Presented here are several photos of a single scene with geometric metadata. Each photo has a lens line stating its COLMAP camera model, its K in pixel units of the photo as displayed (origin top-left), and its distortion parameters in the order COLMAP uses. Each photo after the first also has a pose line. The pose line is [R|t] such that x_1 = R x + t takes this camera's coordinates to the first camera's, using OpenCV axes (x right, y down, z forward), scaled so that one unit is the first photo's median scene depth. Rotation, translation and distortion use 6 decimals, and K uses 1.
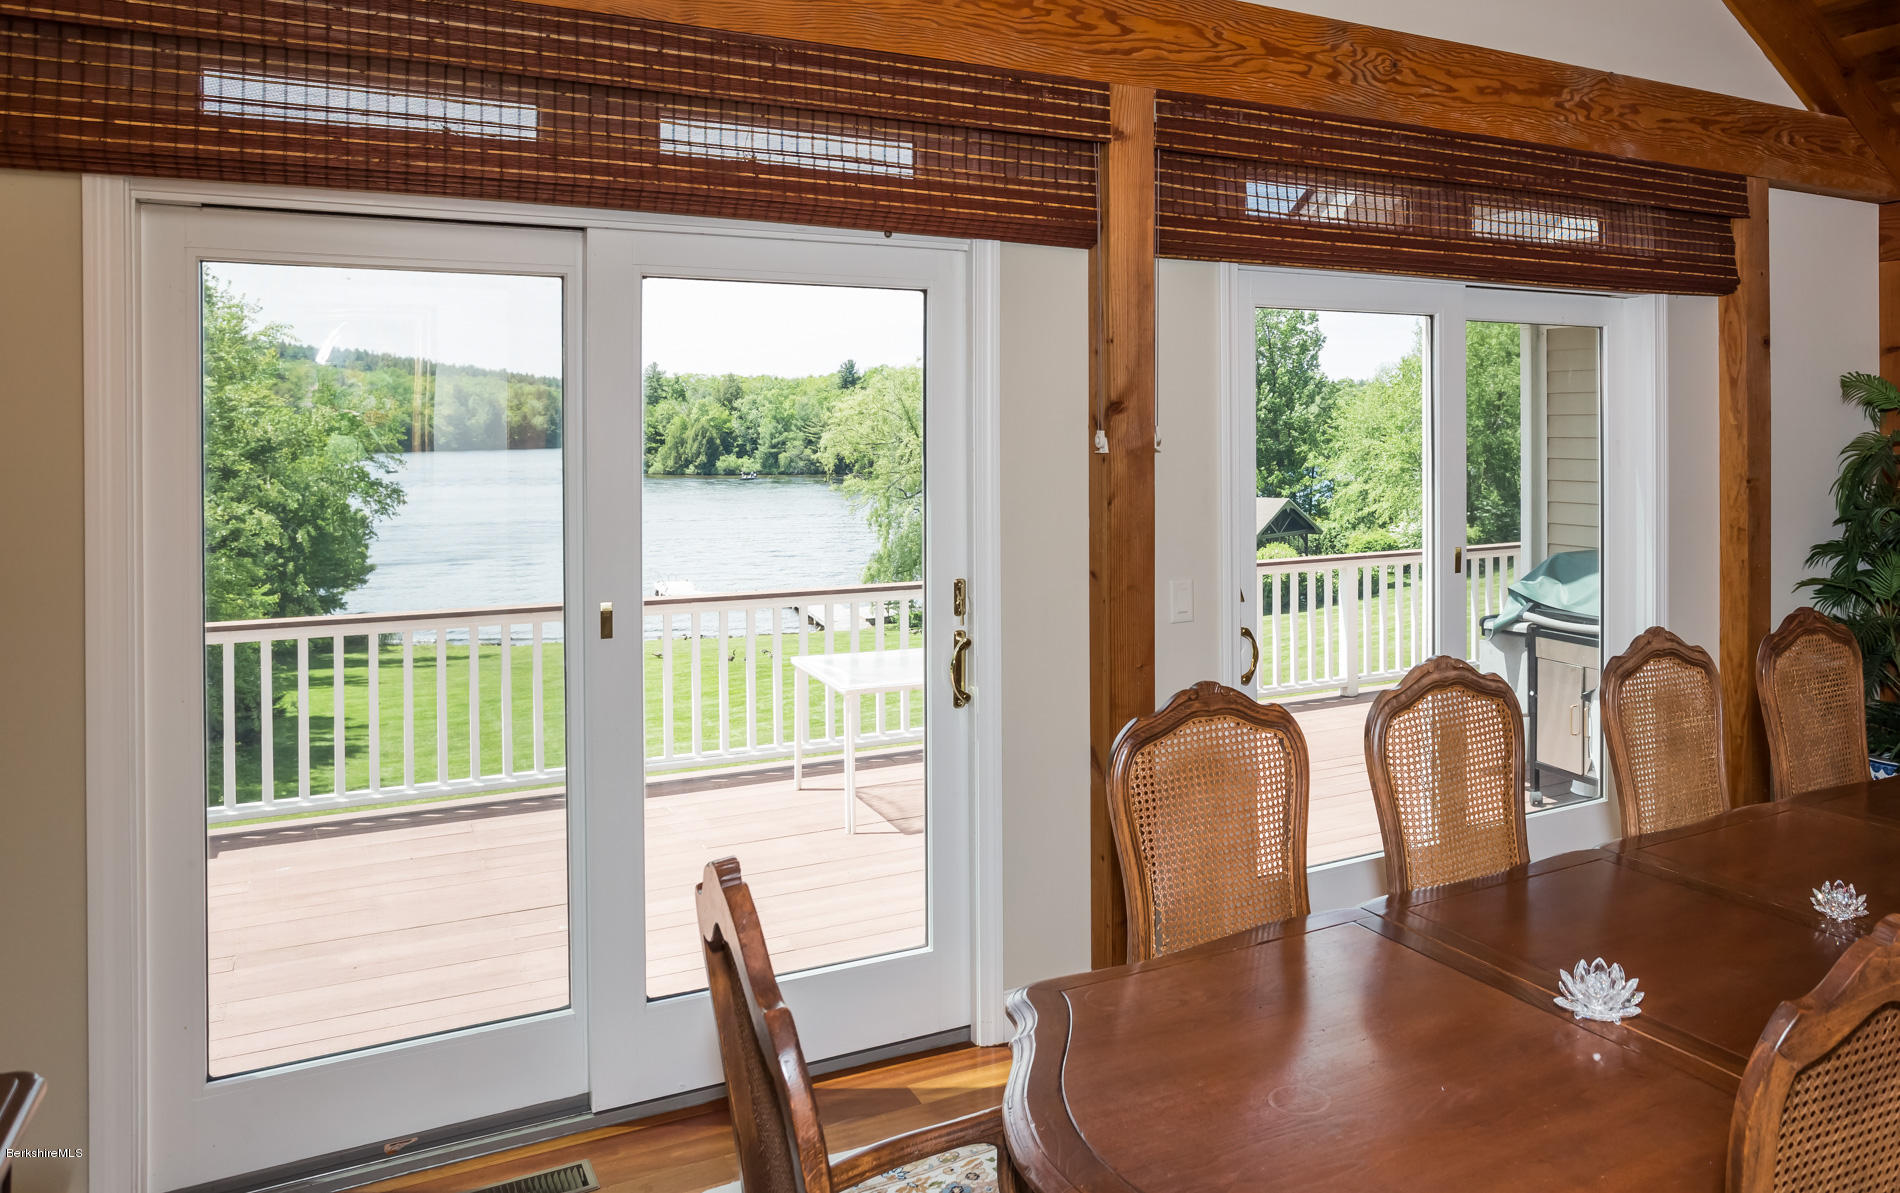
lens RADIAL K [[1502.1, 0, 951.7], [0, 1502.1, 417.3], [0, 0, 1]] dist [-0.075293, 0.001346]
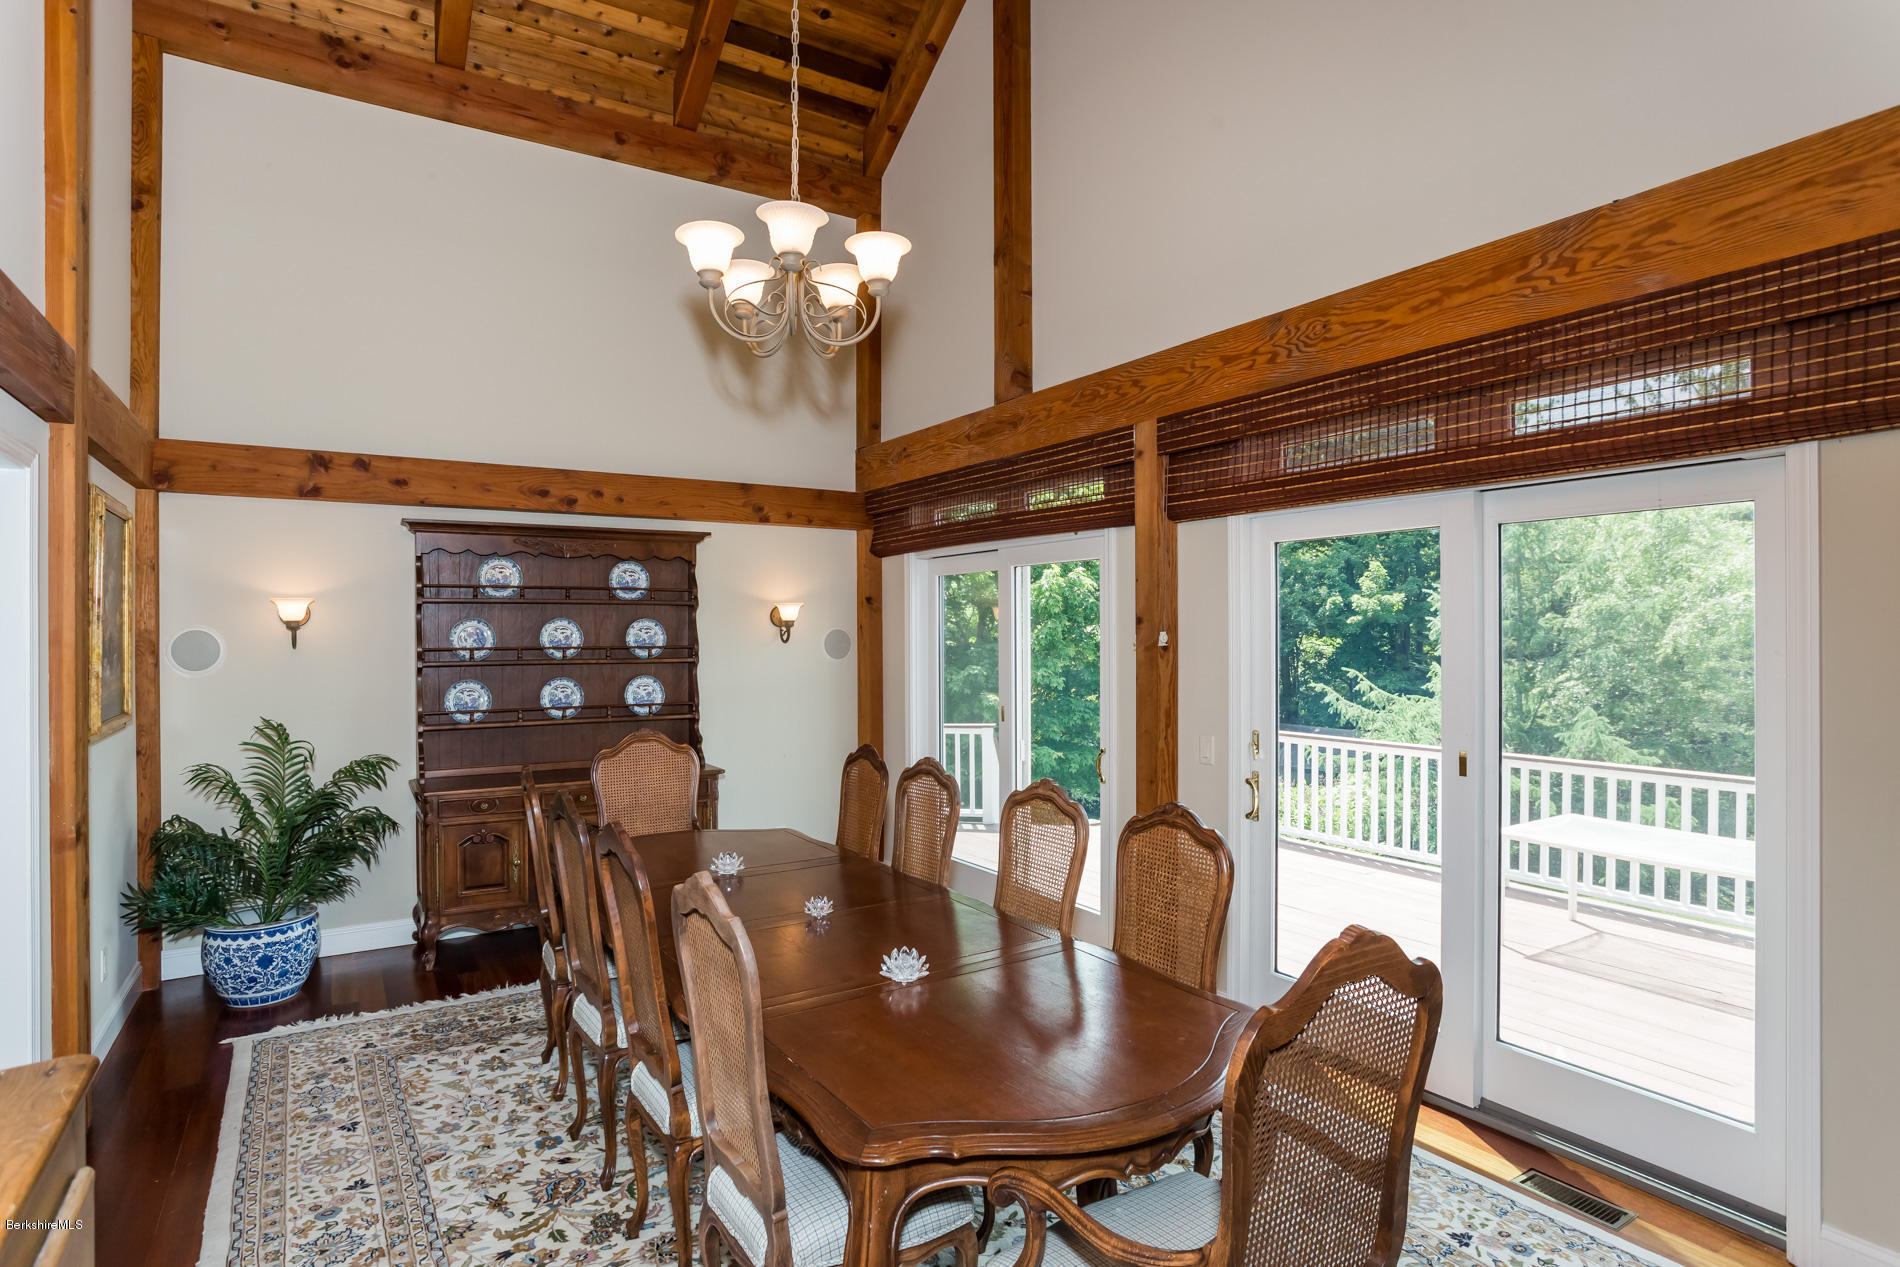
lens RADIAL K [[1022.4, 0, 950.0], [0, 1022.4, 633.5], [0, 0, 1]] dist [-0.001923, -0.000482]
pose [[0.043519, 0.003814, -0.999045, 1.158019], [0.005473, 0.999977, 0.004056, 0.003339], [0.999038, -0.005645, 0.043497, 0.698700]]
